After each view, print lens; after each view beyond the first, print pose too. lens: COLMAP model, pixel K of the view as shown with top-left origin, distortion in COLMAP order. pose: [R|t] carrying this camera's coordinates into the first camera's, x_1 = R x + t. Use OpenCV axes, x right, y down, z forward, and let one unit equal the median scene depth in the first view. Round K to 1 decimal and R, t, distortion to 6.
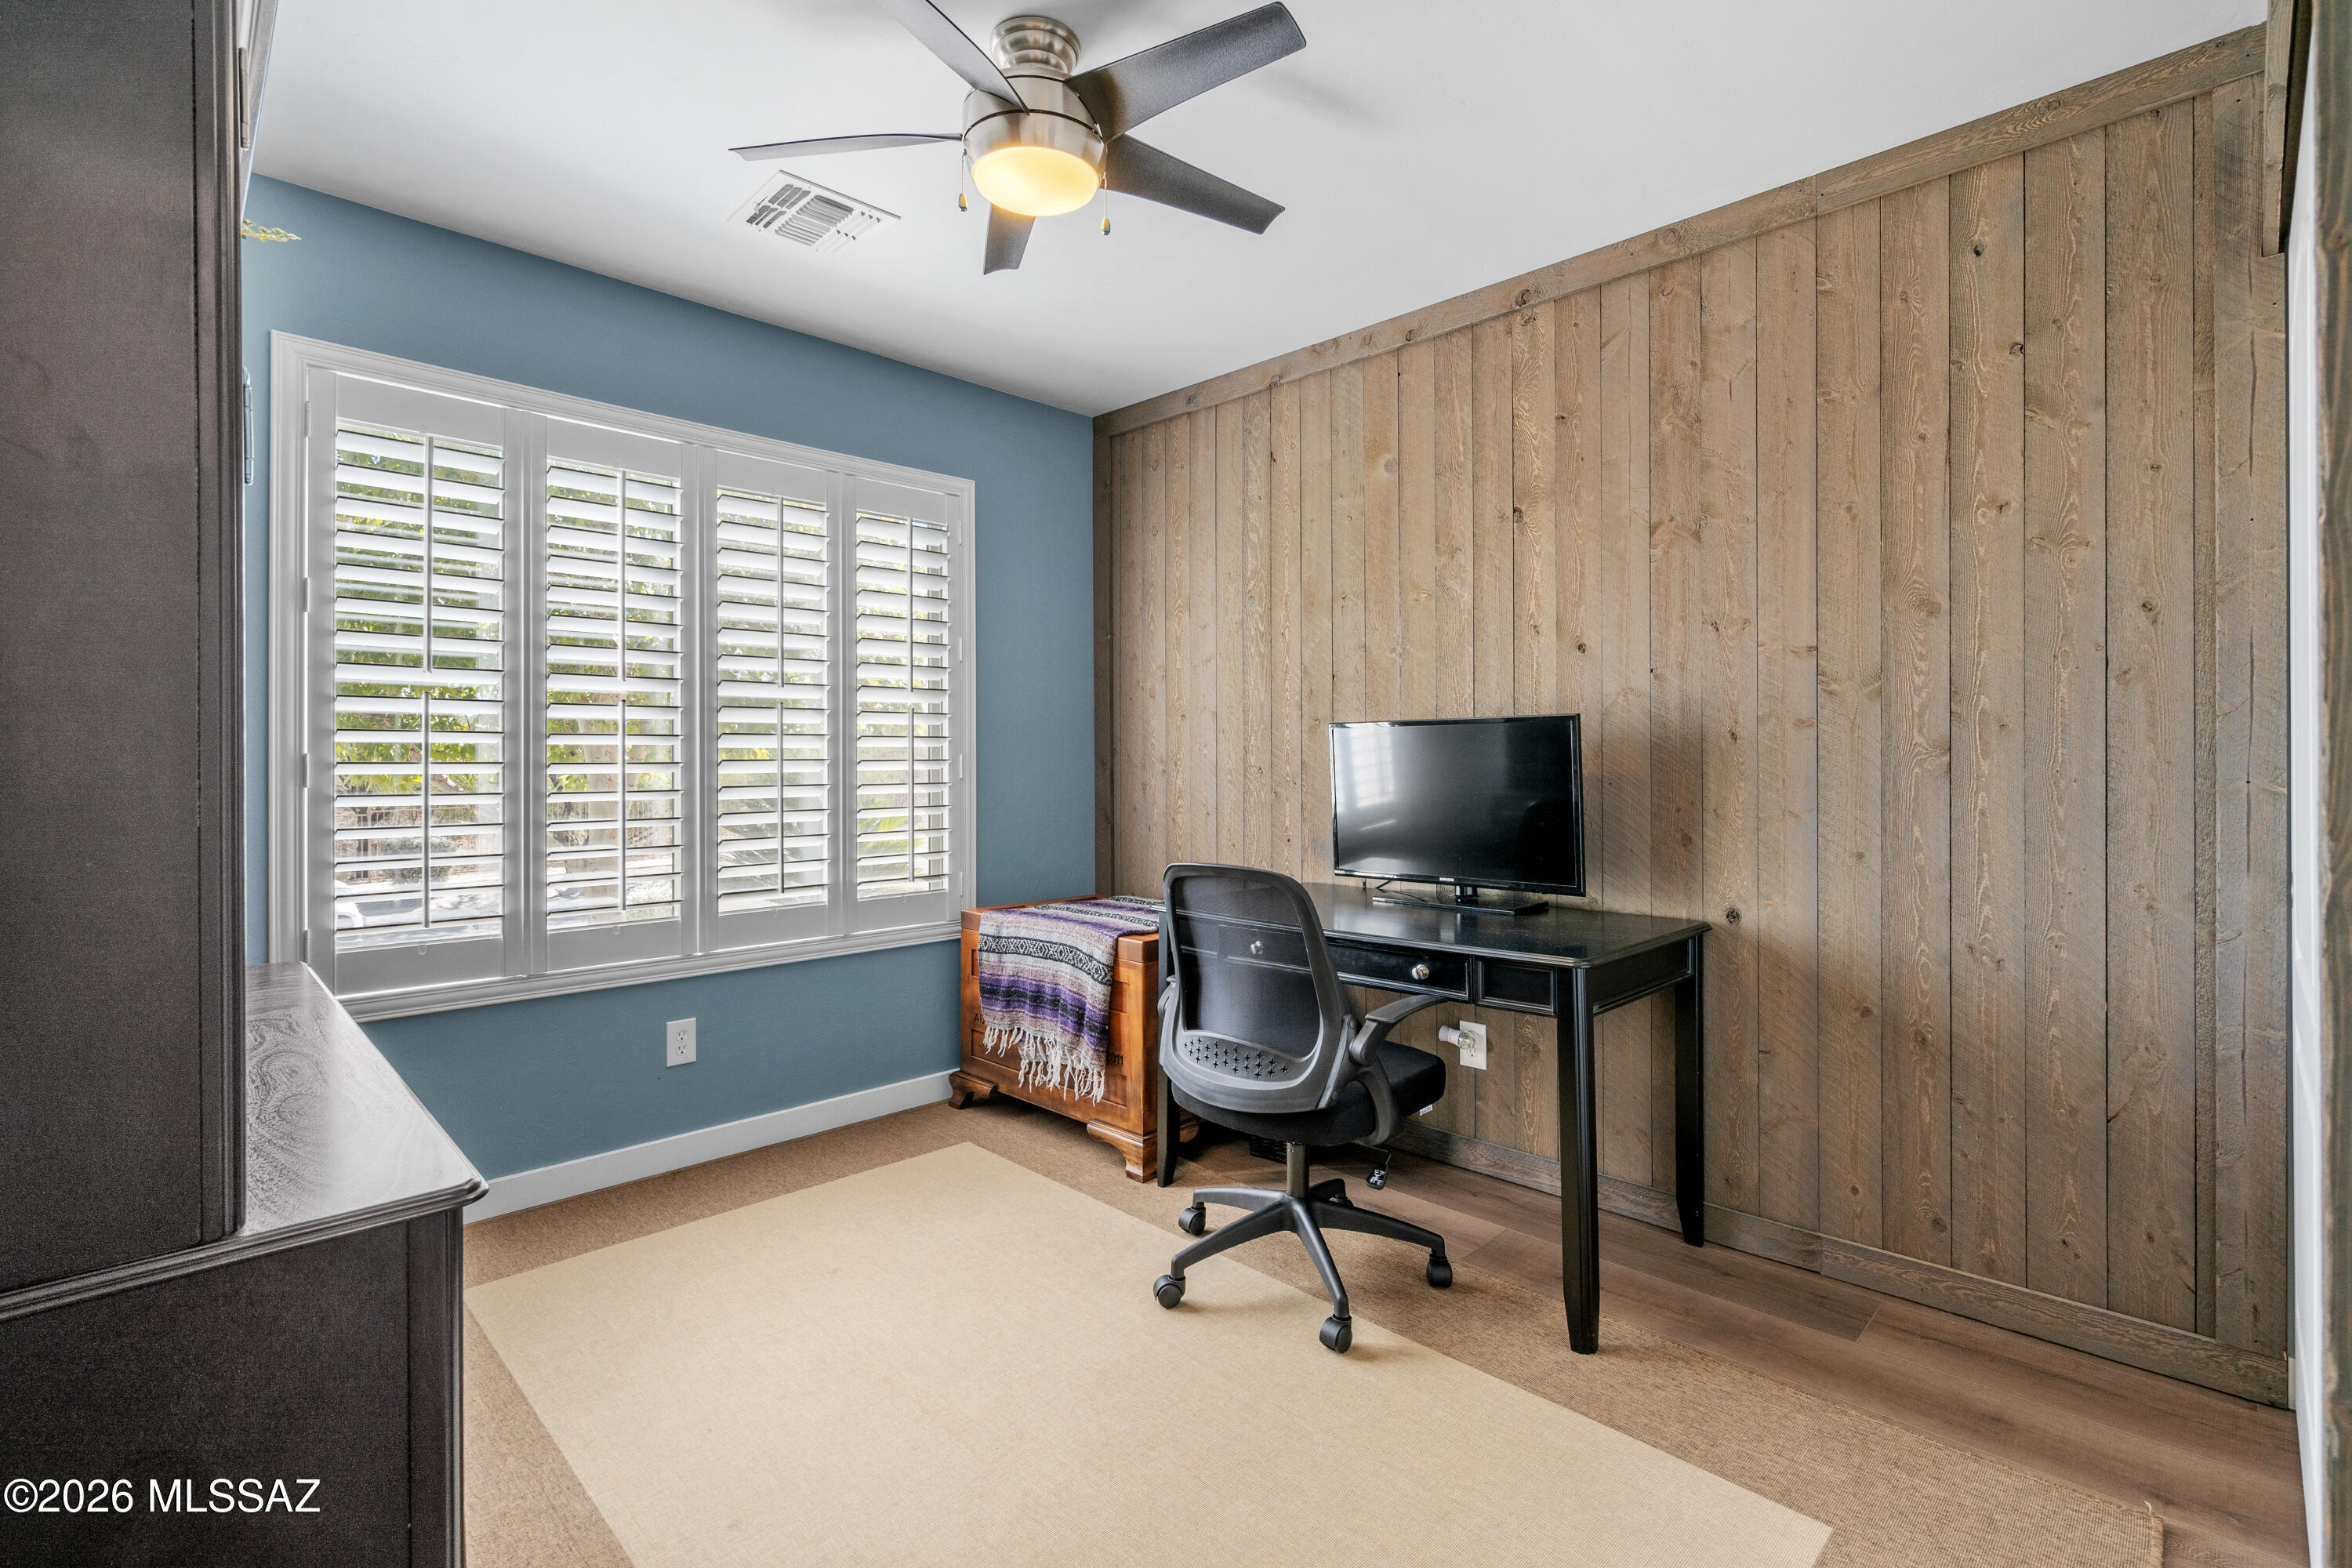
lens RADIAL K [[1064.5, 0, 1174.5], [0, 1064.5, 773.8], [0, 0, 1]] dist [0.000516, 0.000518]
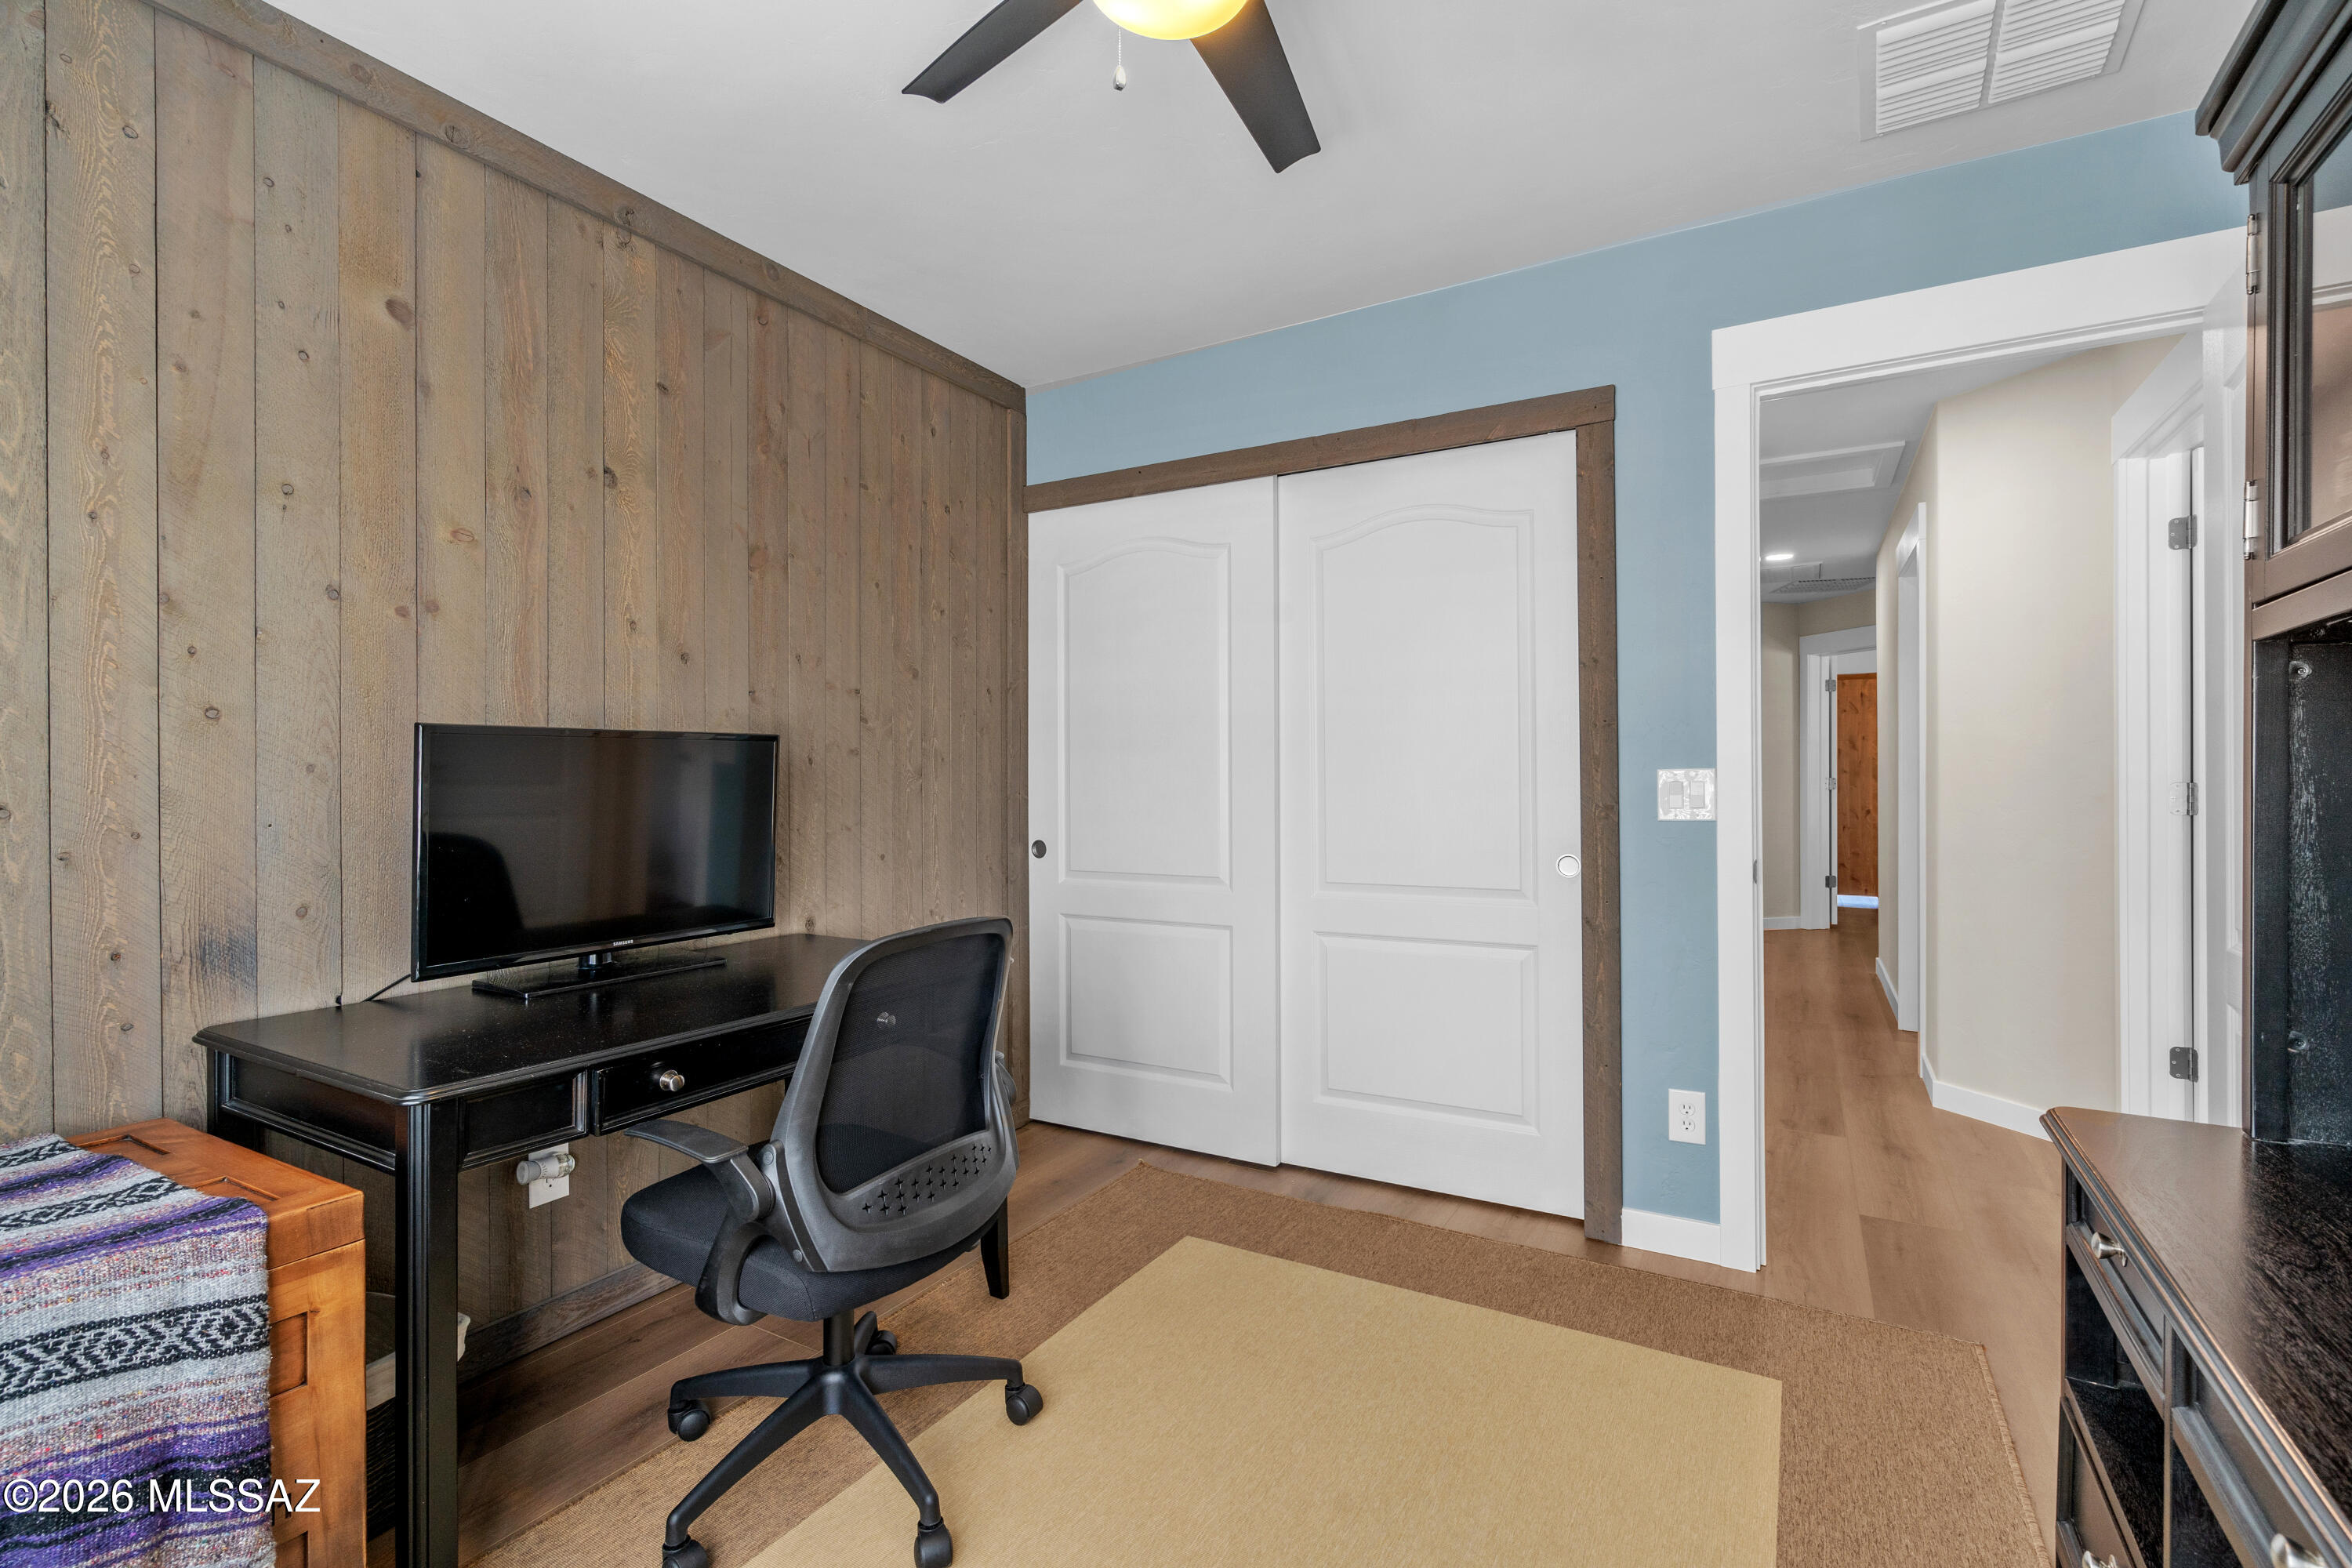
lens RADIAL K [[1064.5, 0, 1174.5], [0, 1064.5, 773.8], [0, 0, 1]] dist [0.000516, 0.000518]
pose [[-0.243042, 0.000197, 0.970016, -0.609872], [0.007687, 0.999969, 0.001722, -0.020054], [-0.969985, 0.007875, -0.243036, 0.854669]]
